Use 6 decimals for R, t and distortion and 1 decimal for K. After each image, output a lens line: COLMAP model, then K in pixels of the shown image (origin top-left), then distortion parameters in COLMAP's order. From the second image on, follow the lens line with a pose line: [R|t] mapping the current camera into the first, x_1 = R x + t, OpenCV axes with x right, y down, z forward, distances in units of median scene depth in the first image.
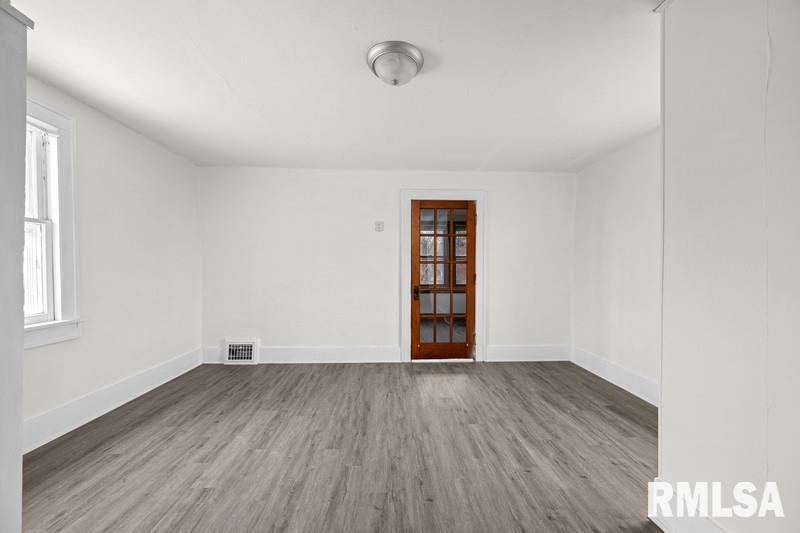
lens RADIAL K [[378.9, 0, 400.0], [0, 378.9, 270.8], [0, 0, 1]] dist [-0.001233, -0.000140]
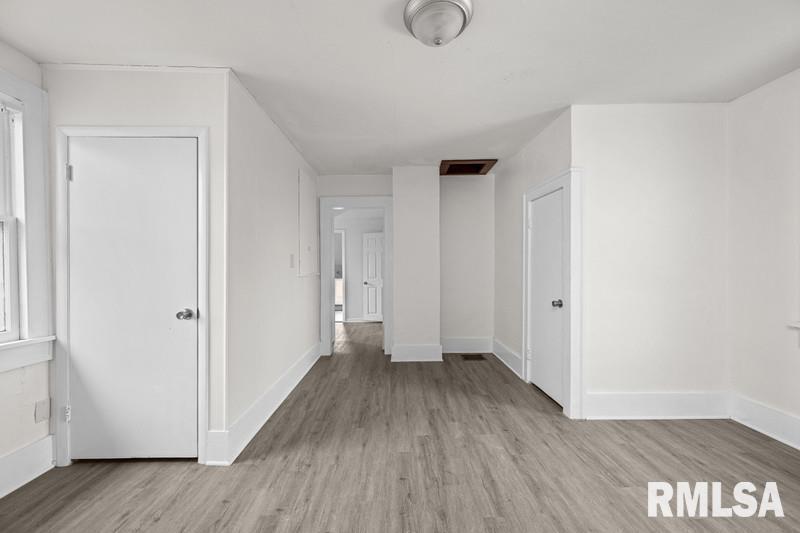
lens RADIAL K [[378.9, 0, 400.0], [0, 378.9, 268.9], [0, 0, 1]] dist [-0.001233, -0.000140]
pose [[-0.999862, 0.004025, 0.016123, 0.064120], [0.004091, 0.999983, 0.004038, -0.003850], [-0.016107, 0.004103, -0.999862, 2.026359]]
